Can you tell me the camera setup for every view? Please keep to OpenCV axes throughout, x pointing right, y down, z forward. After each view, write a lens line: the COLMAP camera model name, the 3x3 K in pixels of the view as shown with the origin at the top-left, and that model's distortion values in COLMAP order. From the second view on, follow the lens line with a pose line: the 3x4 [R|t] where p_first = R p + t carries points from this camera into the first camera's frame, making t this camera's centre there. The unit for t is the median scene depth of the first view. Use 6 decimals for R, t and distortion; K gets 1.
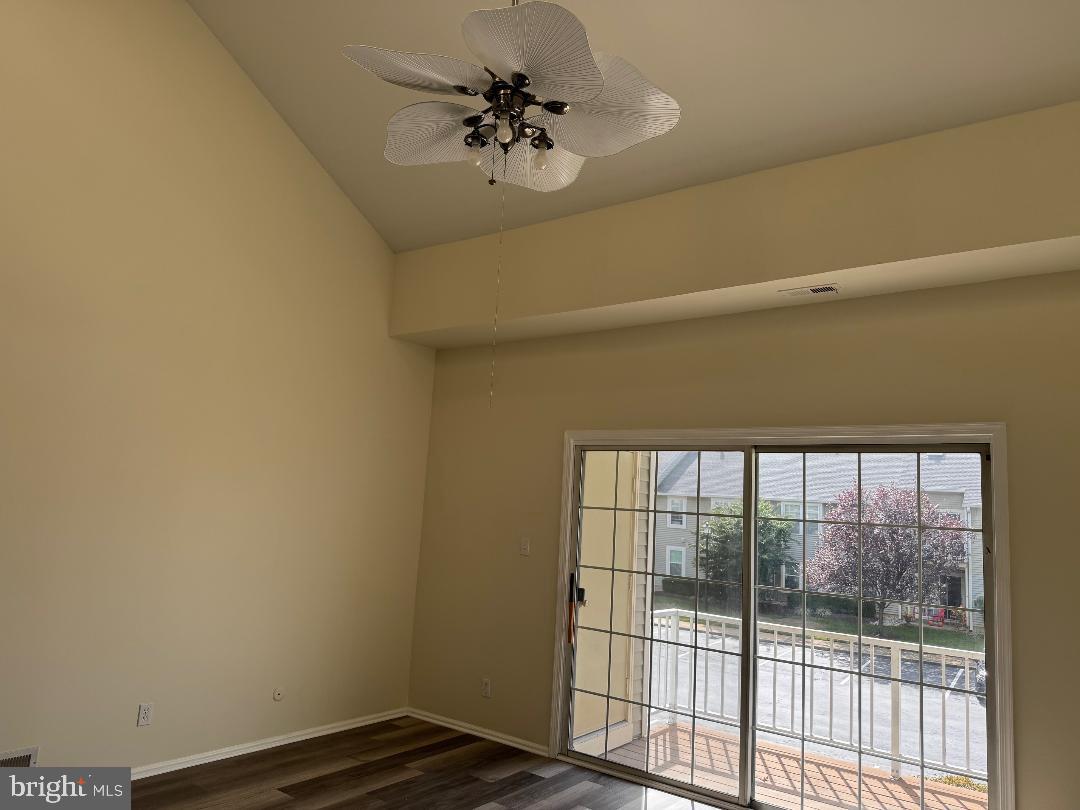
lens RADIAL K [[762.9, 0, 529.4], [0, 762.9, 400.3], [0, 0, 1]] dist [0.069519, -0.093893]
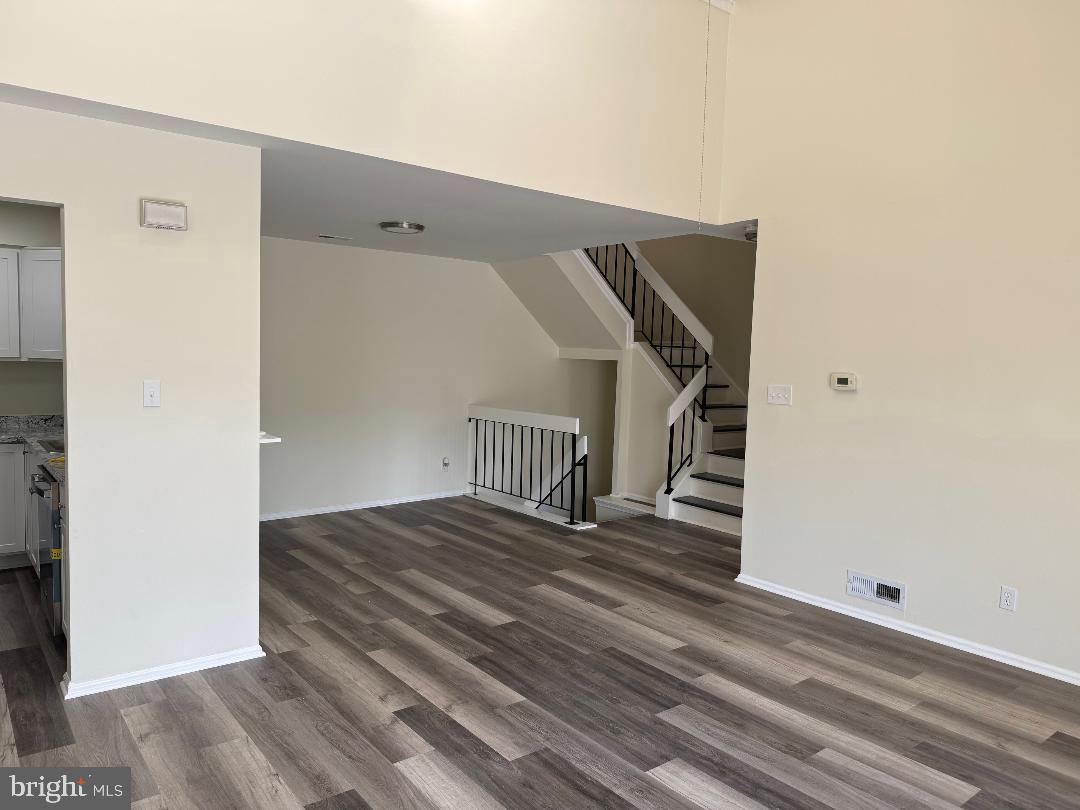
lens RADIAL K [[762.9, 0, 530.1], [0, 762.9, 397.4], [0, 0, 1]] dist [0.069519, -0.093893]
pose [[-0.250974, -0.003278, -0.967988, 0.487935], [0.096893, 0.994887, -0.028491, 0.117667], [0.963132, -0.100941, -0.249373, 0.616331]]
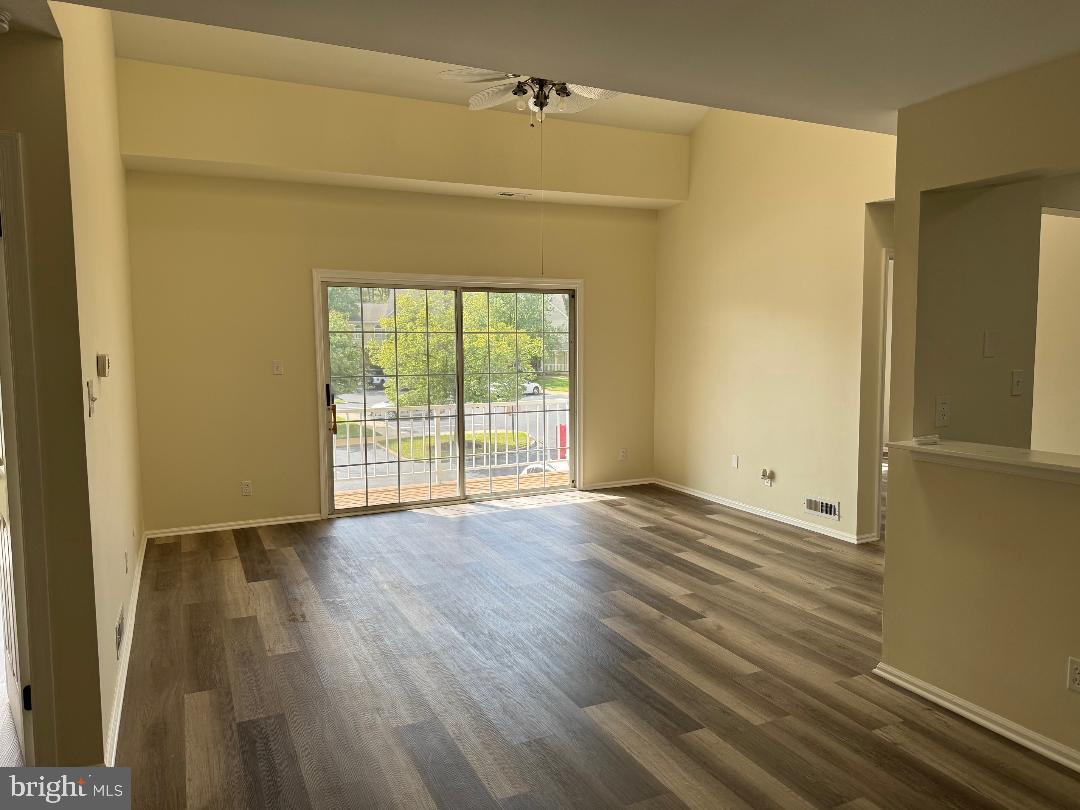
lens RADIAL K [[762.9, 0, 540.1], [0, 762.9, 407.4], [0, 0, 1]] dist [0.069519, -0.093893]
pose [[0.452491, -0.134400, 0.881583, -0.965684], [-0.097034, 0.975288, 0.198490, -0.024328], [-0.886474, -0.175359, 0.428267, 0.137311]]
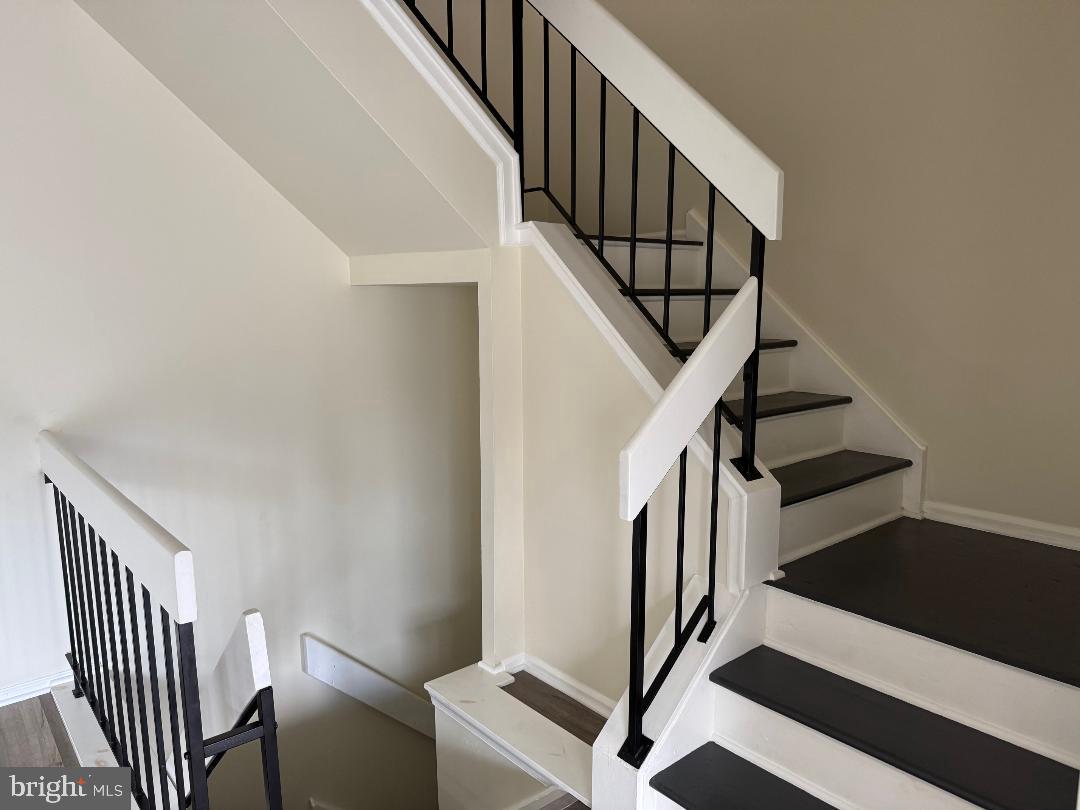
lens RADIAL K [[762.9, 0, 544.6], [0, 762.9, 400.5], [0, 0, 1]] dist [0.069519, -0.093893]
pose [[-0.208288, 0.075874, -0.975120, -0.608866], [0.137102, 0.989408, 0.047700, 0.074920], [0.968411, -0.123755, -0.216484, 0.552059]]
